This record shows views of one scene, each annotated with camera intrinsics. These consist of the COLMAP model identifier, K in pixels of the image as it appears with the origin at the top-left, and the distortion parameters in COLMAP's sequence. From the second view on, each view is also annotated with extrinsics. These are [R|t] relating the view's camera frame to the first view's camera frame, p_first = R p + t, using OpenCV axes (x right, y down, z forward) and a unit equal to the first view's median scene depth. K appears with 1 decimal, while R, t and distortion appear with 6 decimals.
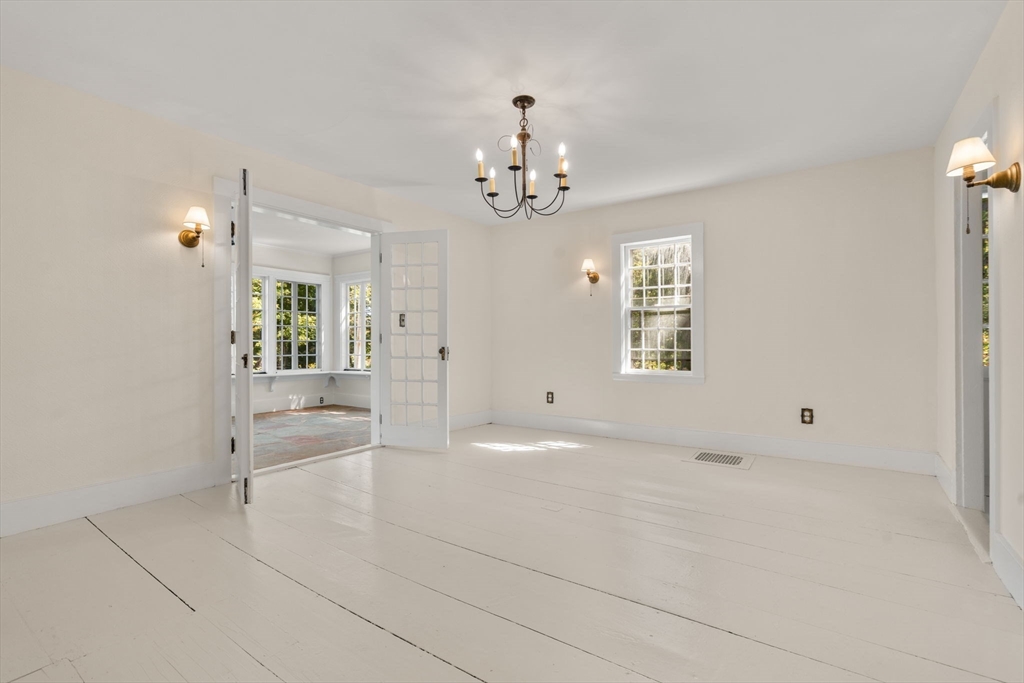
lens RADIAL K [[469.9, 0, 513.8], [0, 469.9, 343.2], [0, 0, 1]] dist [0.002014, 0.000337]
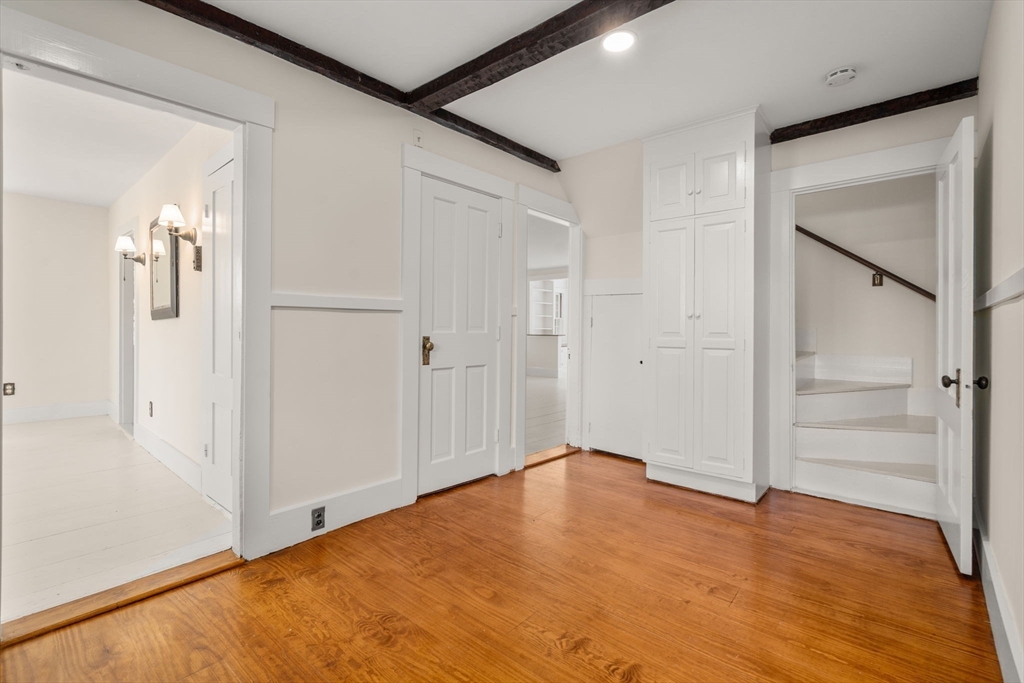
lens RADIAL K [[470.9, 0, 509.4], [0, 470.9, 329.2], [0, 0, 1]] dist [-0.002818, 0.001533]
pose [[0.132798, 0.004567, 0.991133, -0.672706], [-0.005603, 0.999977, -0.003857, -0.013101], [-0.991127, -0.005041, 0.132820, -0.745065]]
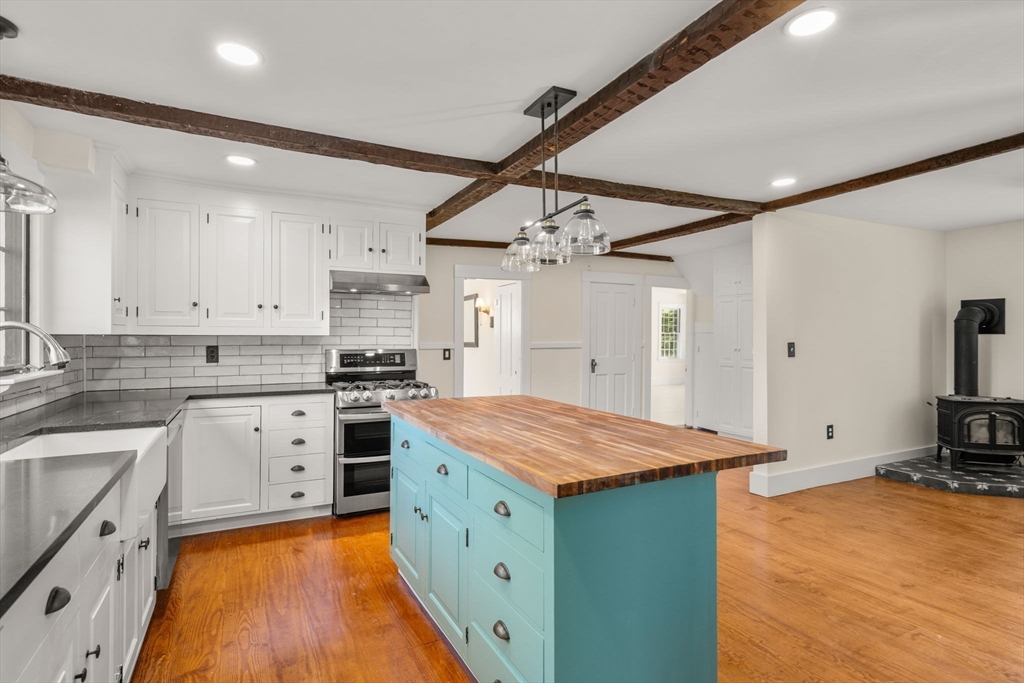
lens RADIAL K [[511.9, 0, 514.8], [0, 511.9, 334.4], [0, 0, 1]] dist [-0.001735, 0.000986]
pose [[0.489587, 0.005311, 0.871938, -1.994030], [-0.003021, 0.999986, -0.004395, -0.109031], [-0.871949, -0.000482, 0.489596, -1.304163]]
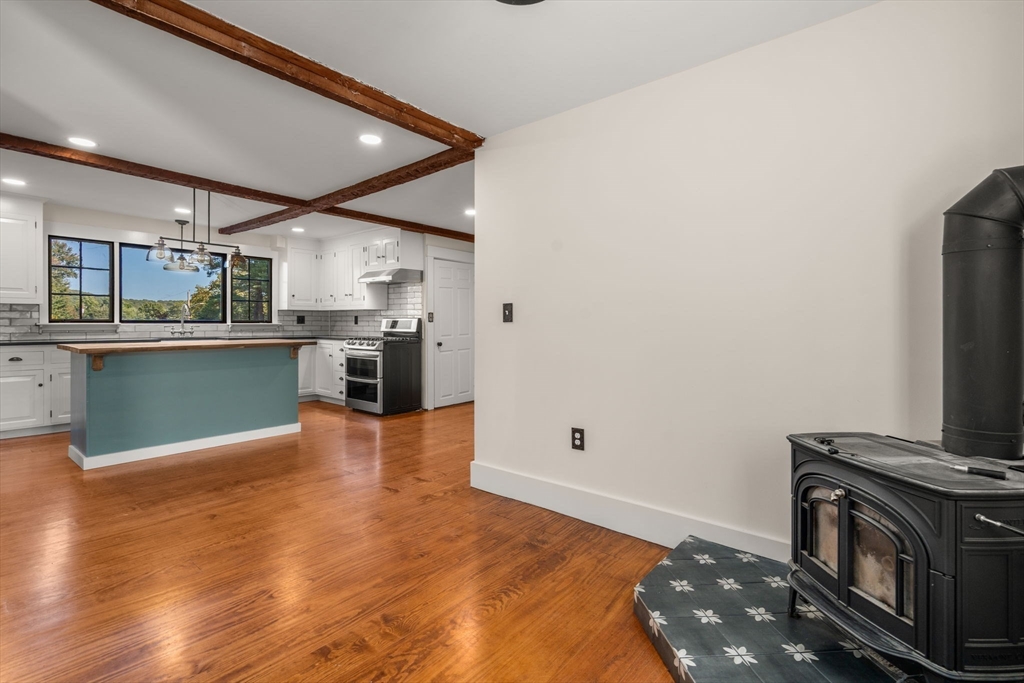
lens RADIAL K [[470.9, 0, 509.9], [0, 470.9, 322.2], [0, 0, 1]] dist [-0.002818, 0.001533]
pose [[0.995671, 0.002999, -0.092902, 0.013059], [-0.003063, 0.999995, -0.000539, -0.045307], [0.092899, 0.000822, 0.995675, -2.451197]]
